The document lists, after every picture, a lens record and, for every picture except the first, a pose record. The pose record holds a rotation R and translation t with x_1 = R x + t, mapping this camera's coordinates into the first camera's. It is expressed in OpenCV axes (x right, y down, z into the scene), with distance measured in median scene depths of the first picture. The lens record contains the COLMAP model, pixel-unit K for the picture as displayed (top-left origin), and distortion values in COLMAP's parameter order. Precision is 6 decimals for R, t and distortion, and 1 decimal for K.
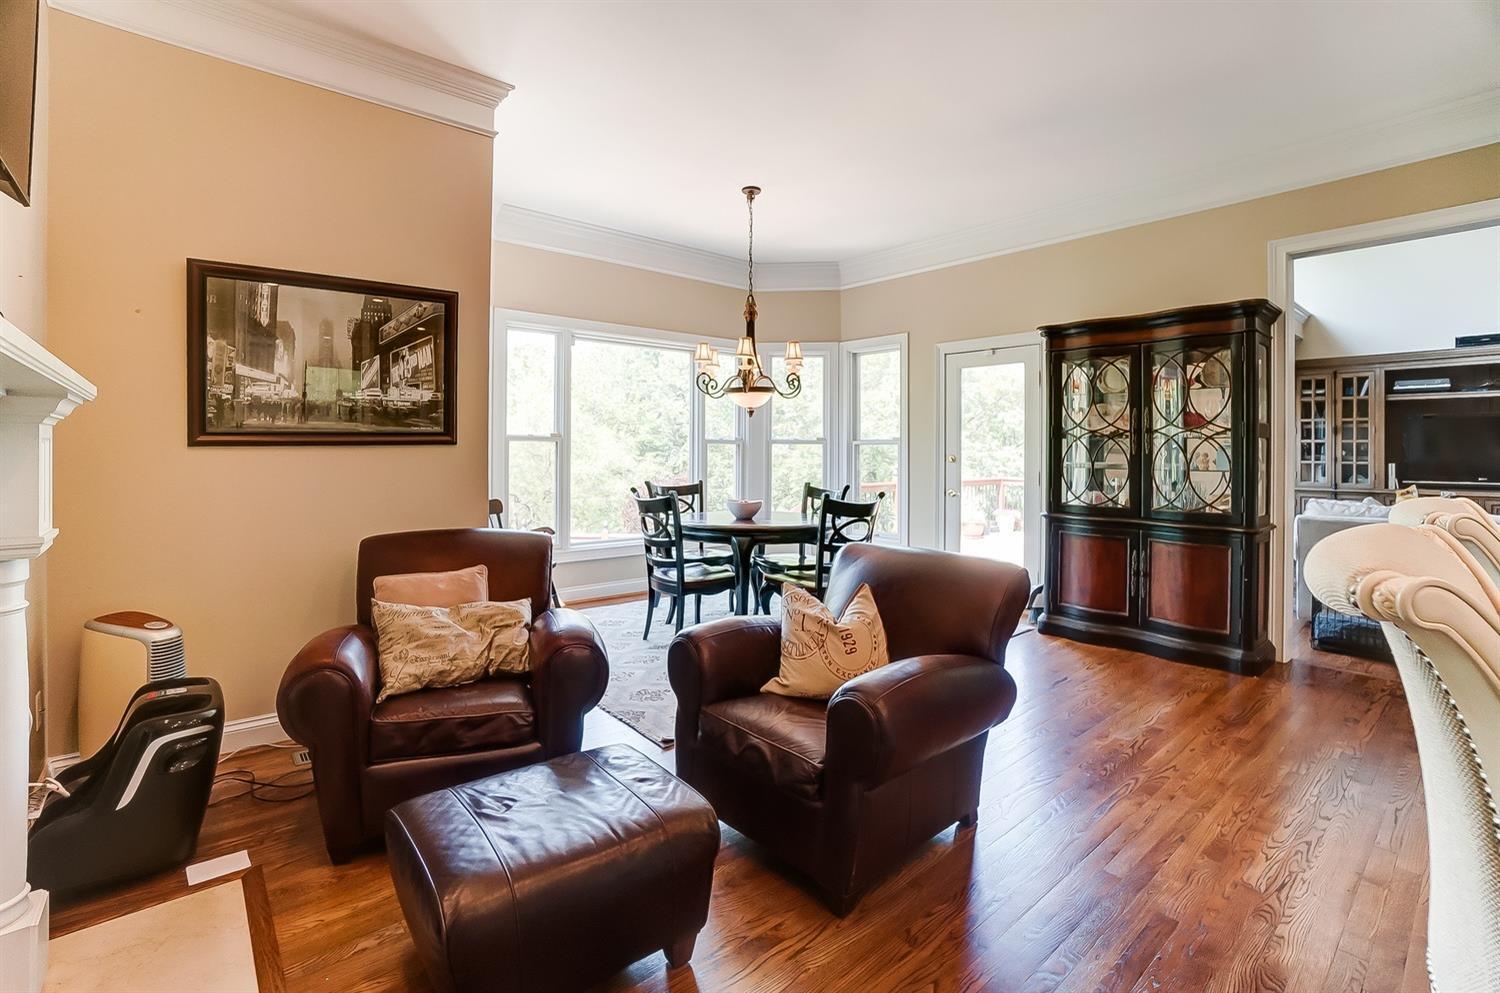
lens RADIAL K [[668.1, 0, 742.4], [0, 668.1, 453.8], [0, 0, 1]] dist [-0.034671, 0.011570]
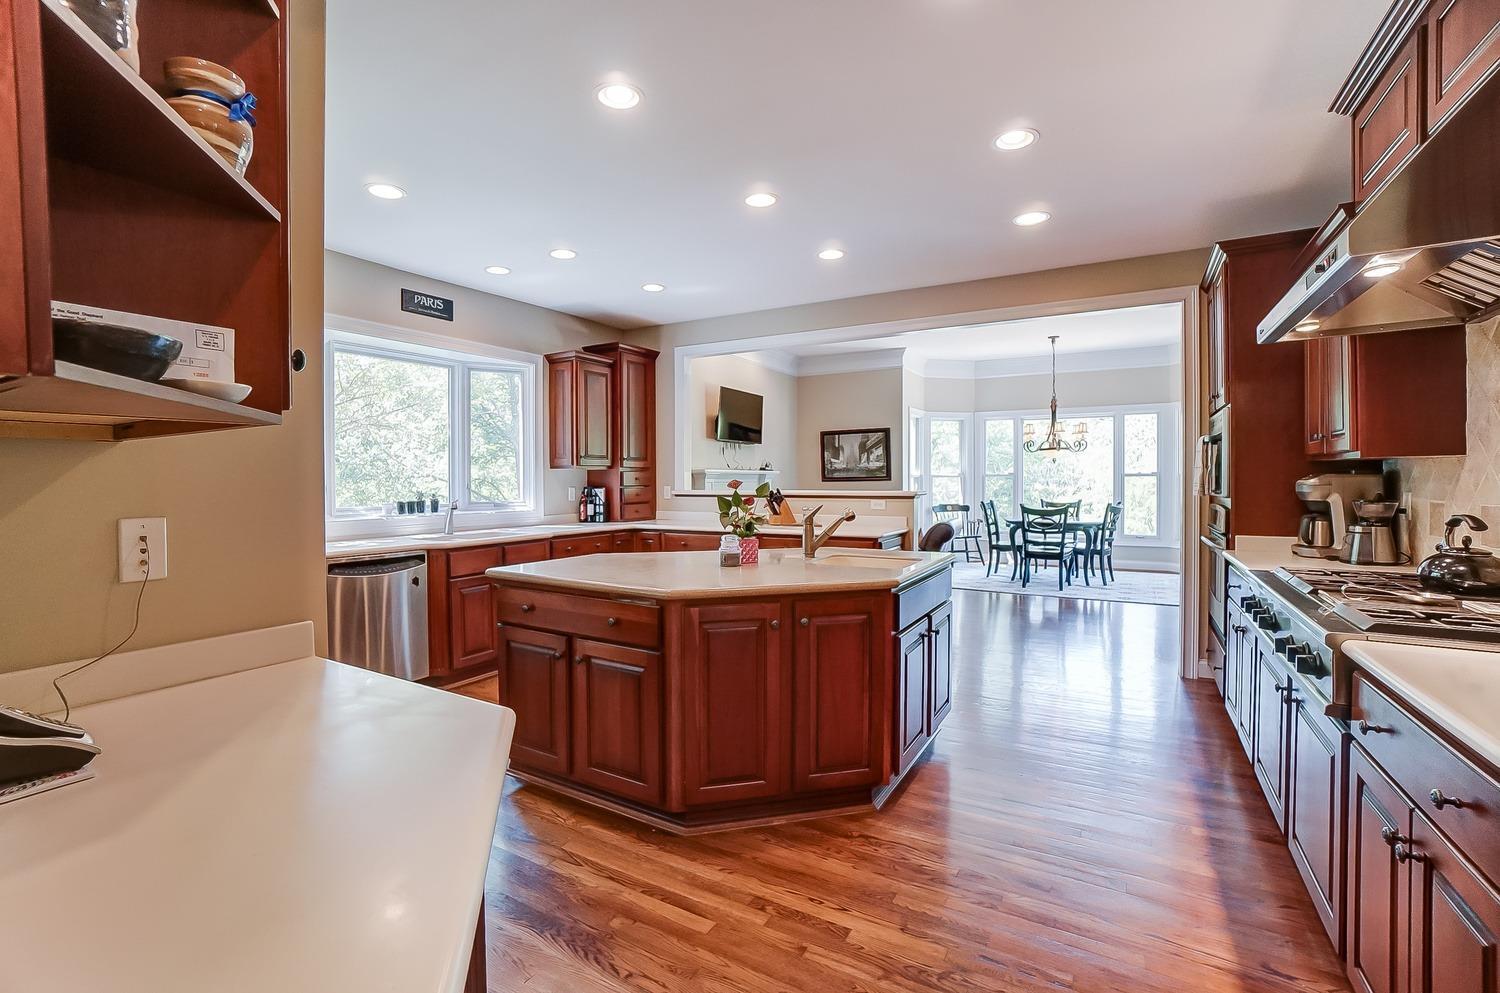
lens RADIAL K [[668.1, 0, 731.0], [0, 668.1, 480.1], [0, 0, 1]] dist [-0.034671, 0.011570]
pose [[0.343930, 0.006153, -0.938975, 2.151472], [0.004457, 0.999957, 0.008185, -0.046285], [0.938985, -0.007000, 0.343888, -0.669876]]
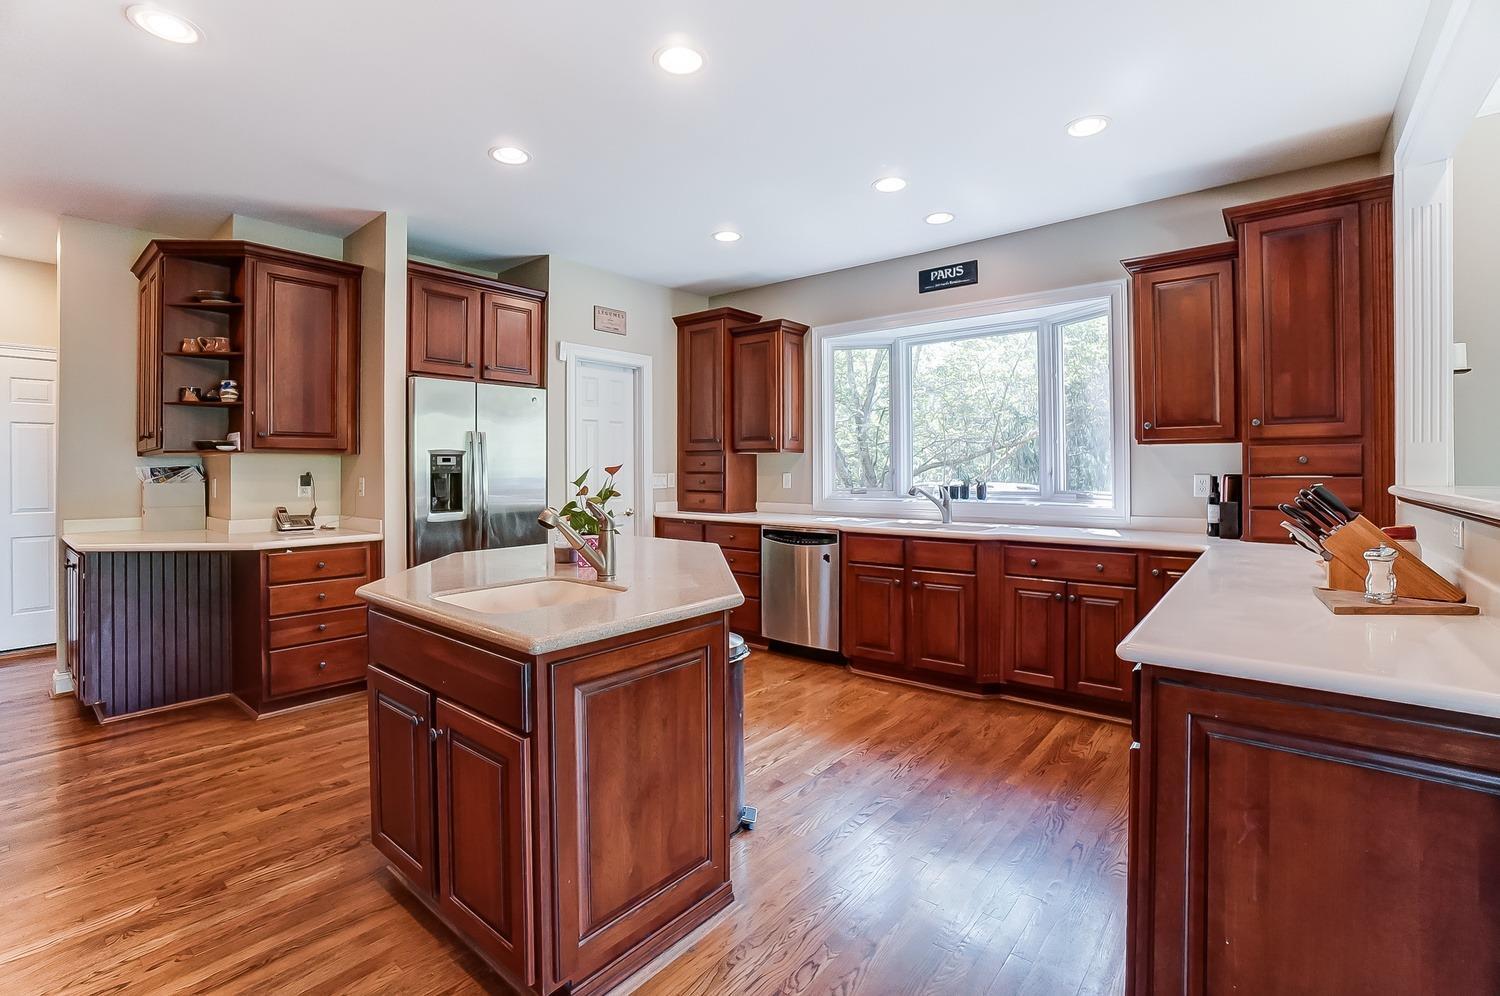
lens RADIAL K [[668.1, 0, 730.9], [0, 668.1, 466.4], [0, 0, 1]] dist [-0.034671, 0.011570]
pose [[-0.983332, 0.008707, -0.181613, 1.200215], [0.009701, 0.999942, -0.004589, -0.029366], [0.181563, -0.006274, -0.983359, 0.522960]]
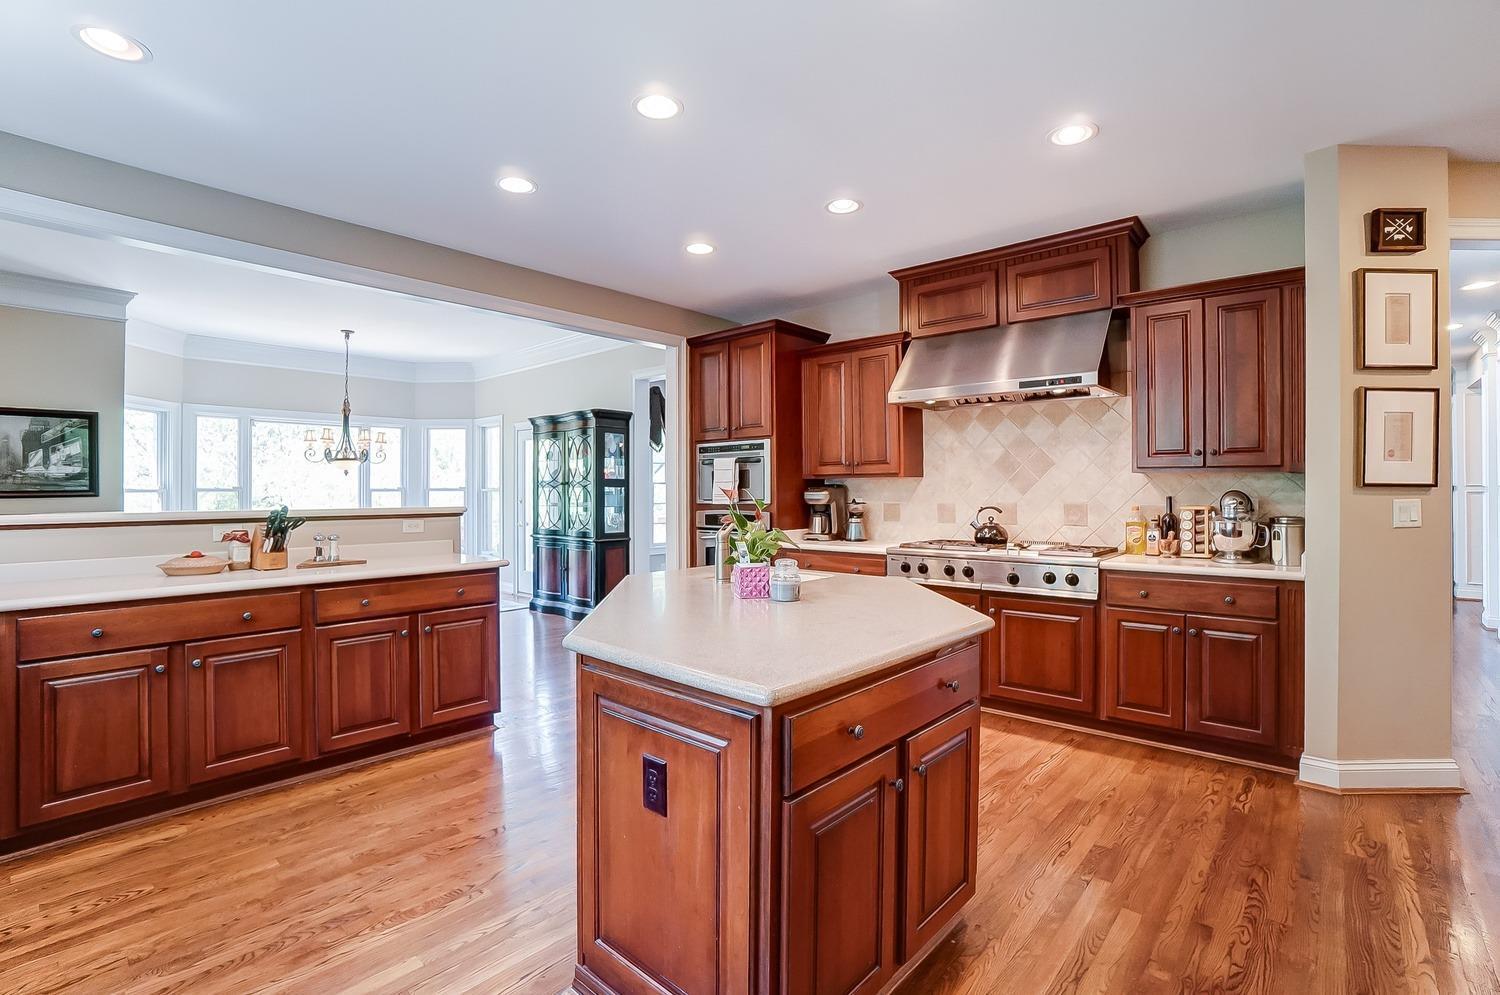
lens RADIAL K [[668.1, 0, 743.6], [0, 668.1, 489.2], [0, 0, 1]] dist [-0.034671, 0.011570]
pose [[0.989803, 0.000761, 0.142443, 1.106910], [-0.000673, 1.000000, -0.000666, -0.036616], [-0.142444, 0.000564, 0.989803, -1.053672]]
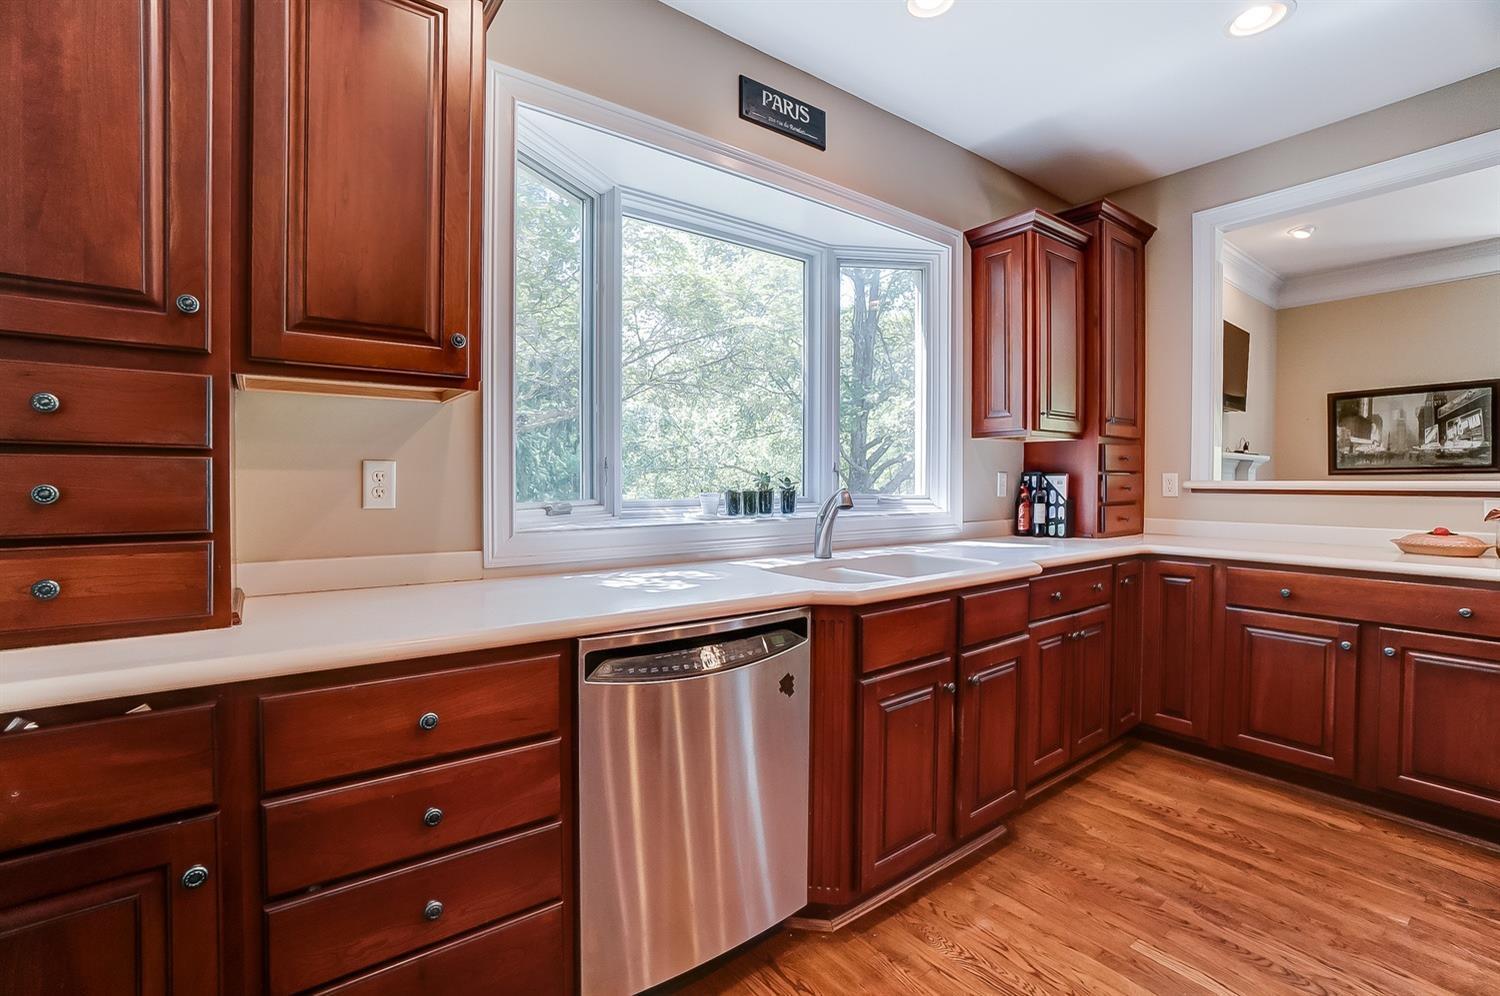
lens RADIAL K [[668.1, 0, 743.6], [0, 668.1, 487.5], [0, 0, 1]] dist [-0.034671, 0.011570]
pose [[-0.035949, 0.022440, -0.999102, 1.280214], [-0.002936, 0.999741, 0.022560, -0.011006], [0.999349, 0.003744, -0.035874, -0.816376]]
